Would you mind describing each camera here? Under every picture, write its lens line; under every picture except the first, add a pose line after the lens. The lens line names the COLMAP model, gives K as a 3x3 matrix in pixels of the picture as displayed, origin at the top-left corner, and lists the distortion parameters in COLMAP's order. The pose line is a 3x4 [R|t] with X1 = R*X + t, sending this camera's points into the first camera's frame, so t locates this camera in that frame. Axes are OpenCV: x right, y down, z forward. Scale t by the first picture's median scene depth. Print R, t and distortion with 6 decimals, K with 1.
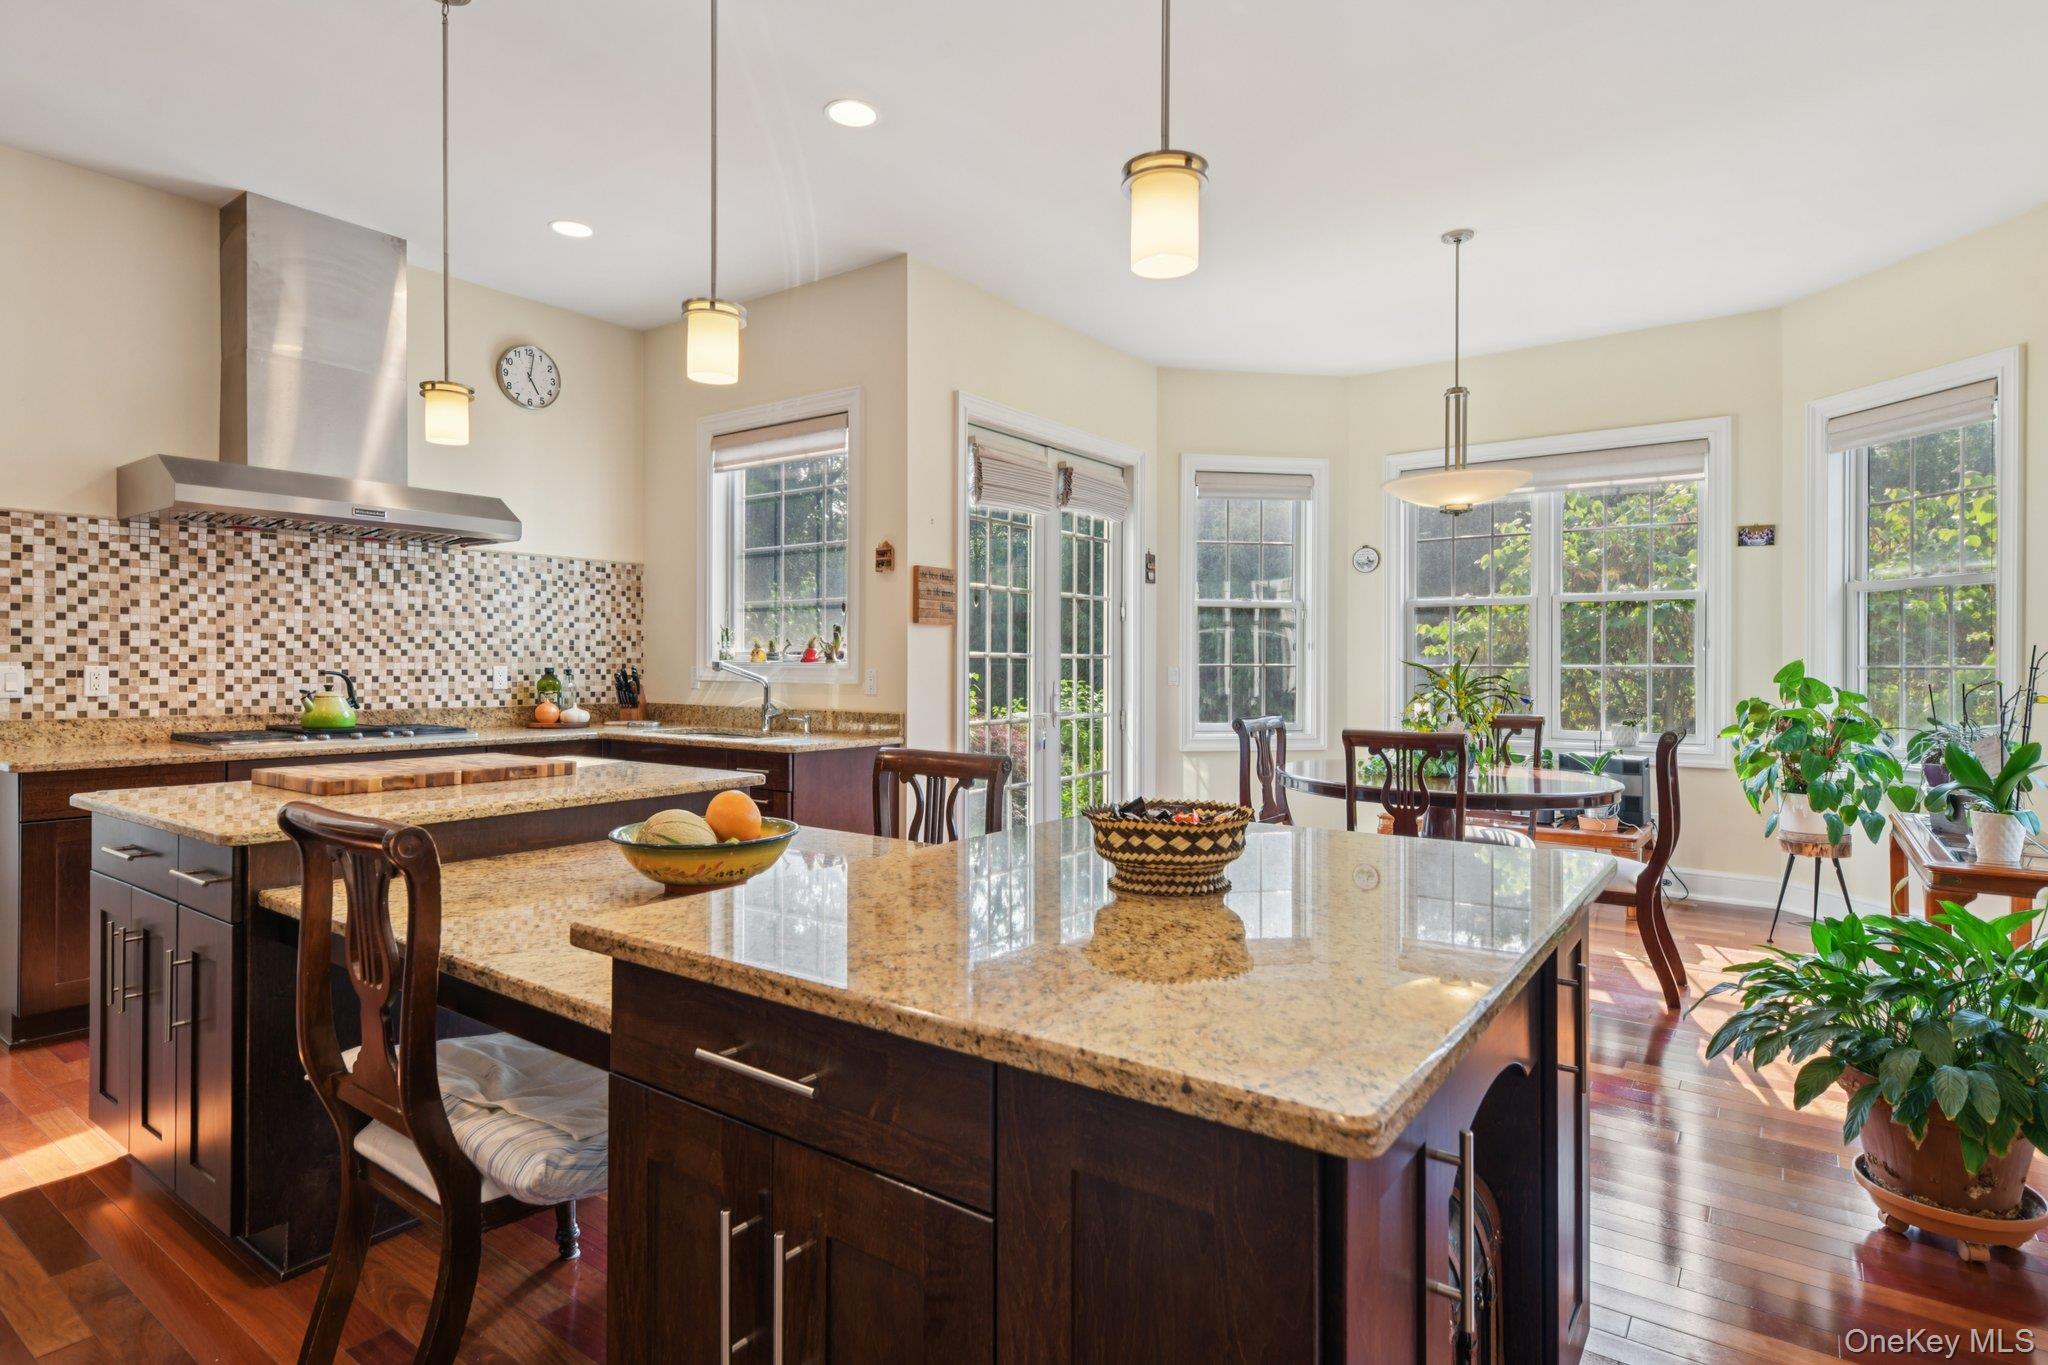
lens RADIAL K [[1054.7, 0, 1018.3], [0, 1054.7, 664.4], [0, 0, 1]] dist [0.011064, -0.002650]
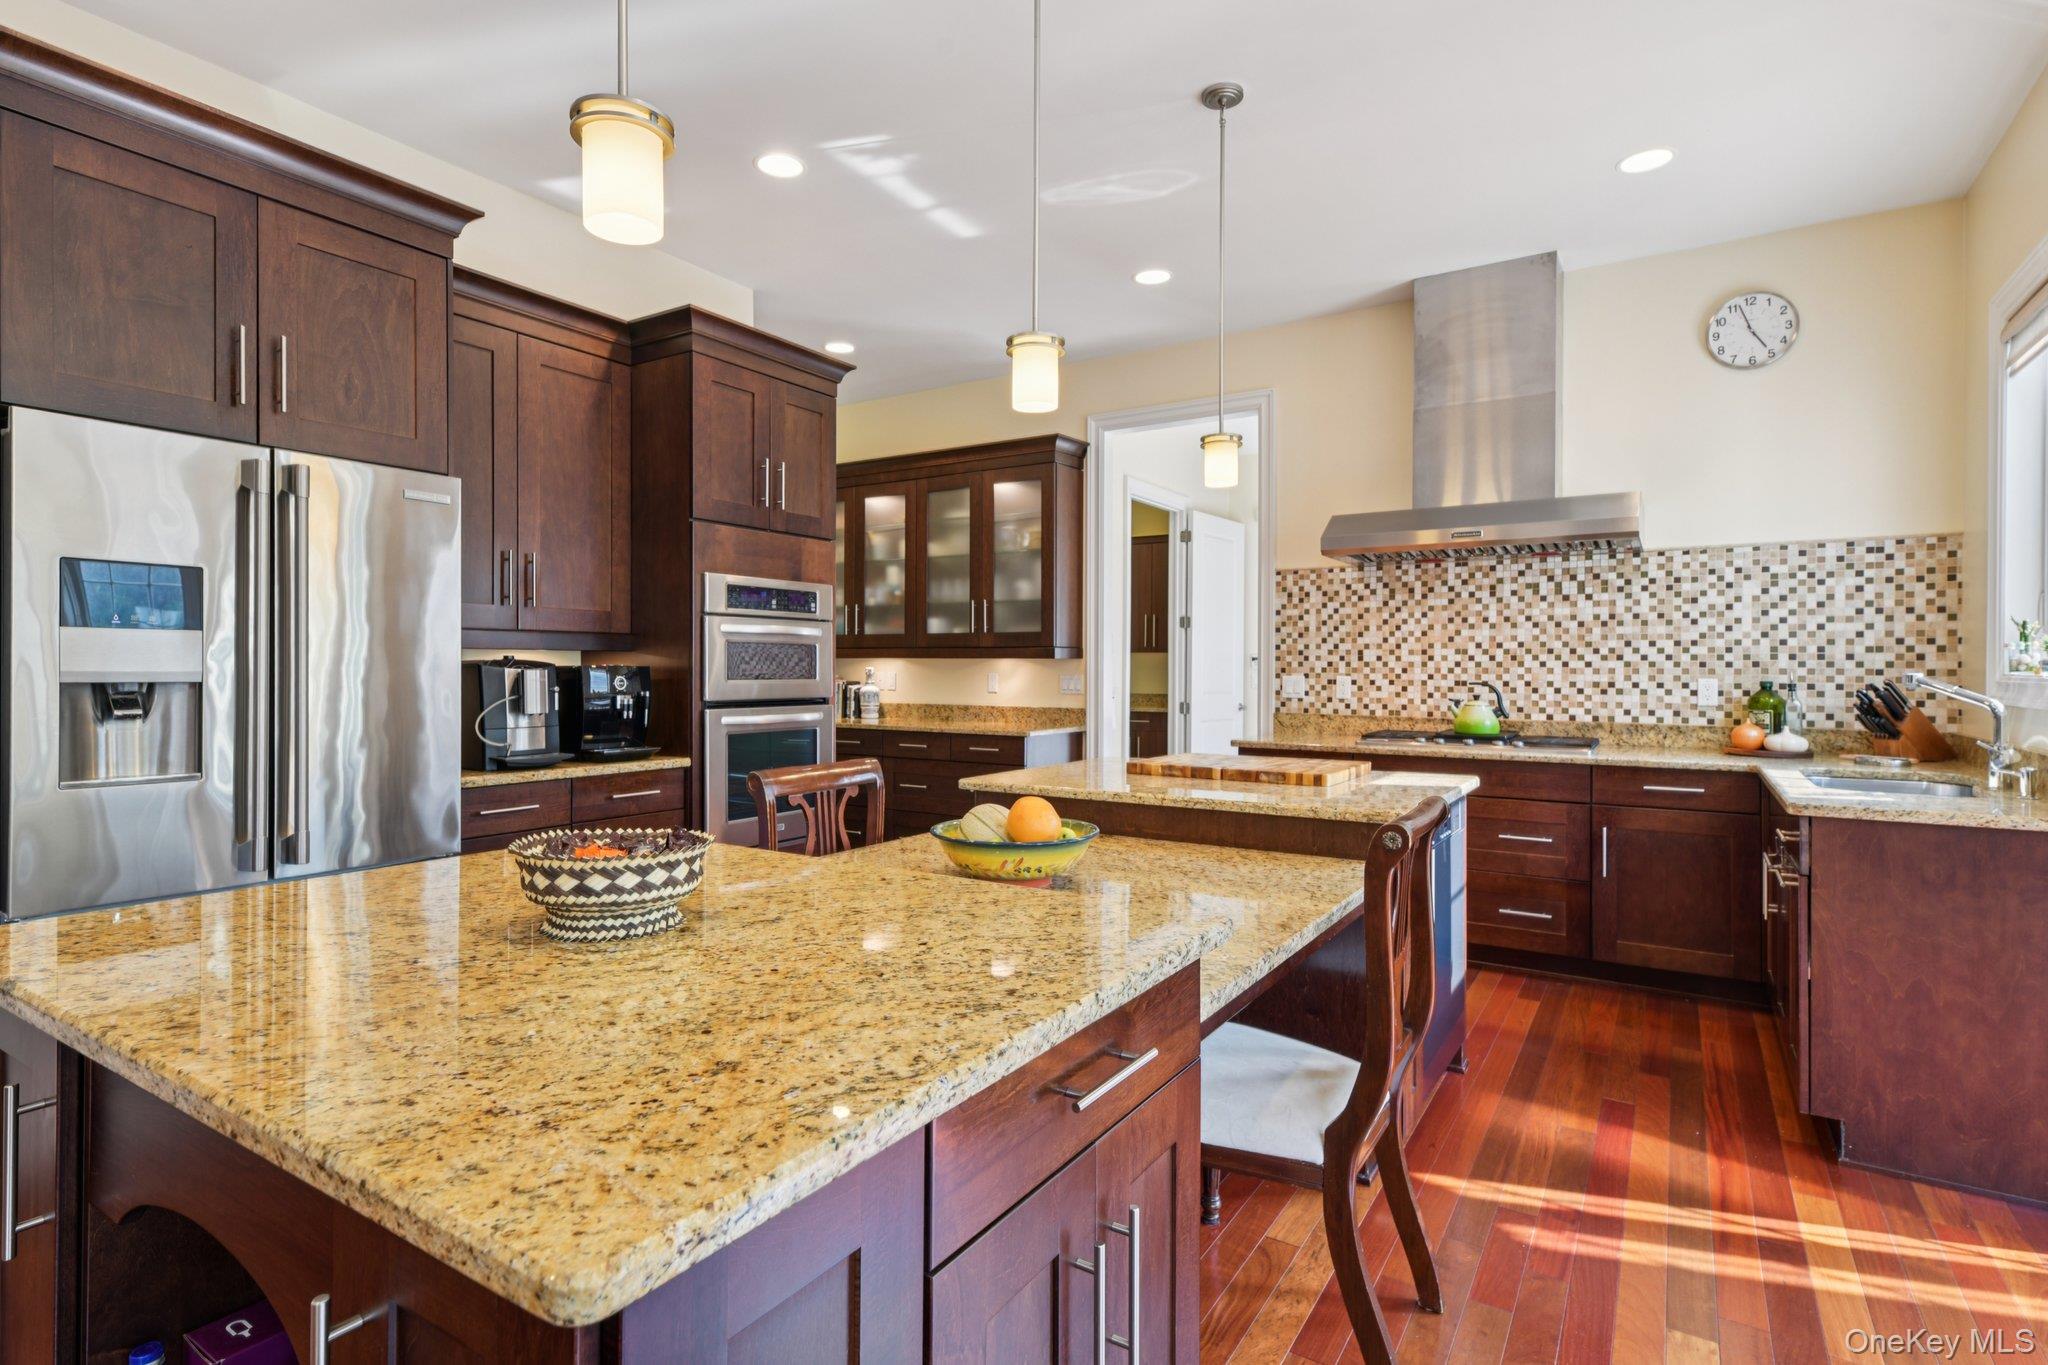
lens RADIAL K [[1015.8, 0, 1027.7], [0, 1015.8, 671.5], [0, 0, 1]] dist [0.014397, -0.005358]
pose [[0.062827, -0.000337, -0.998024, 0.333997], [-0.003948, 0.999992, -0.000587, -0.001885], [0.998017, 0.003977, 0.062825, 0.425035]]
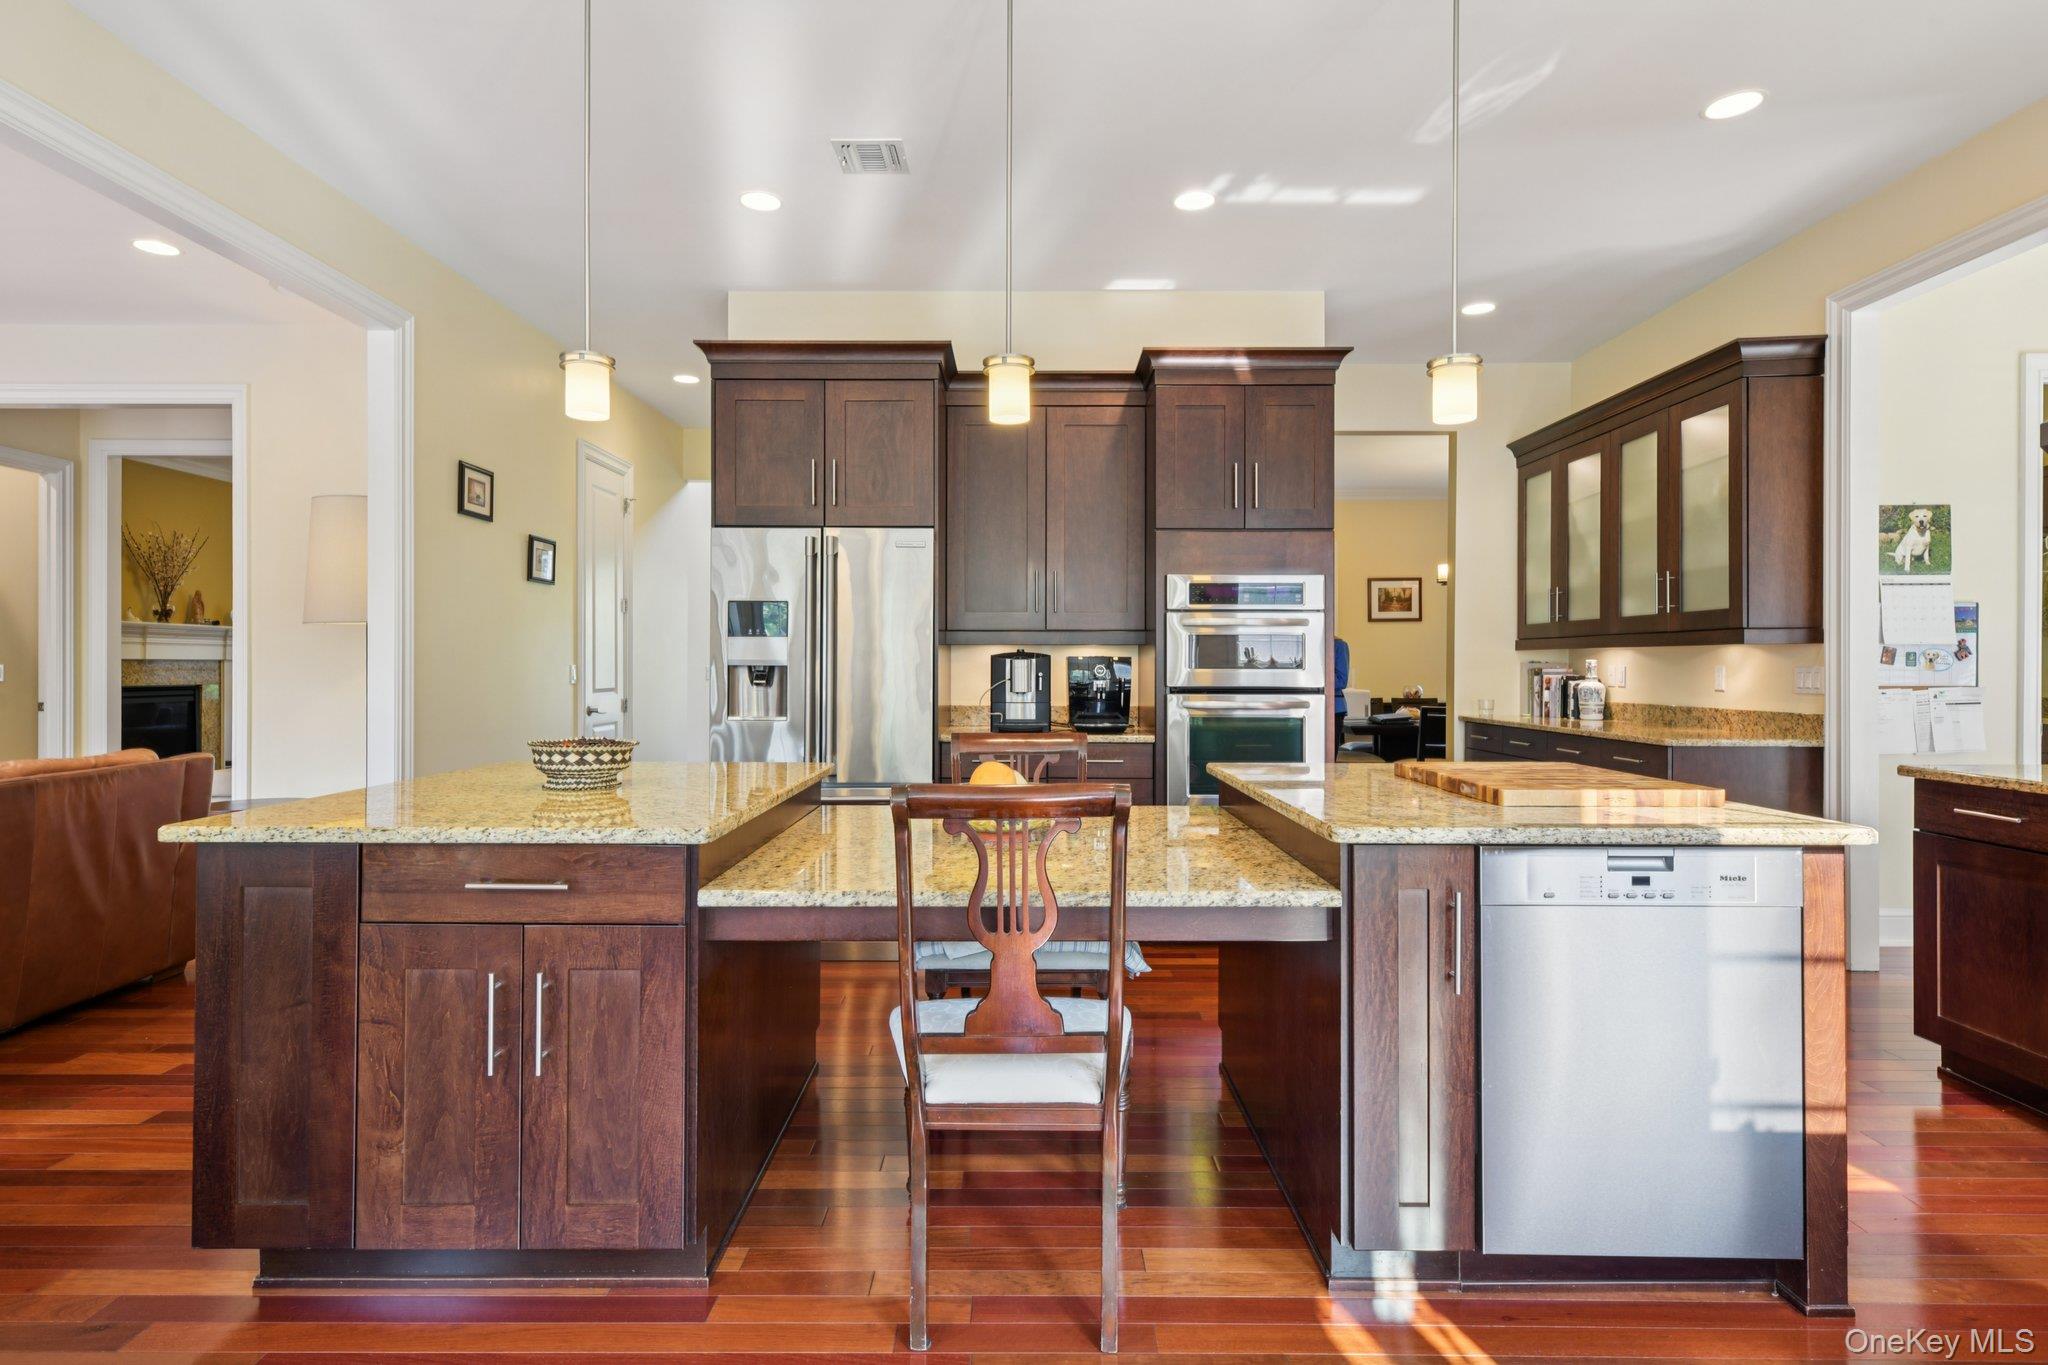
lens RADIAL K [[1054.7, 0, 1020.3], [0, 1054.7, 664.1], [0, 0, 1]] dist [0.011064, -0.002650]
pose [[-0.809846, -0.006315, -0.586608, 0.188089], [-0.004662, 0.999980, -0.004330, 0.006087], [0.586623, -0.000772, -0.809859, 0.901926]]
